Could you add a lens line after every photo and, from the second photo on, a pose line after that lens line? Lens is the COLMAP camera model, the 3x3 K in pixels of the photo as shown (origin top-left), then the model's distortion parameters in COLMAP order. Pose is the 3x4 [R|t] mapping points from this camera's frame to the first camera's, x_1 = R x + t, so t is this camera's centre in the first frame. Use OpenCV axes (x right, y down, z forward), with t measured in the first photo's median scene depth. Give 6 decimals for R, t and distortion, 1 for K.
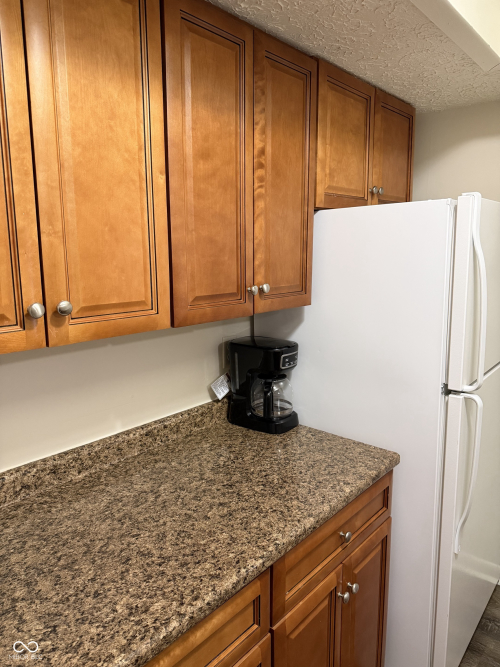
lens RADIAL K [[478.9, 0, 250.0], [0, 478.9, 333.5], [0, 0, 1]] dist [0.004512, -0.003018]
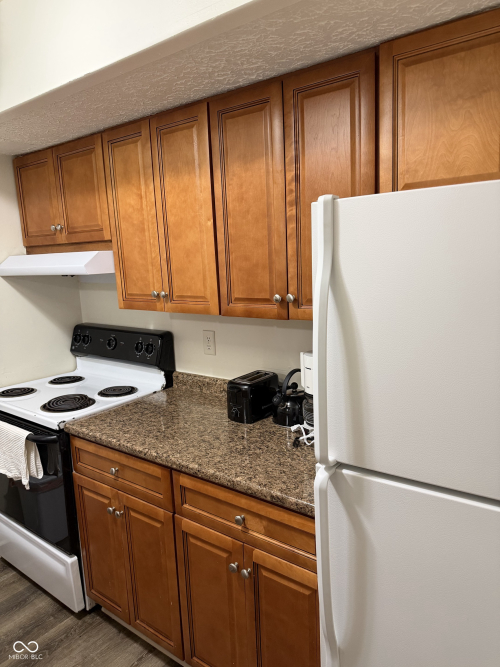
lens RADIAL K [[480.3, 0, 248.7], [0, 480.3, 328.4], [0, 0, 1]] dist [0.114400, -0.003854]
pose [[0.055613, 0.159061, -0.985701, 1.450789], [-0.133300, 0.979574, 0.150551, -0.227508], [0.989514, 0.123021, 0.075680, 1.003088]]
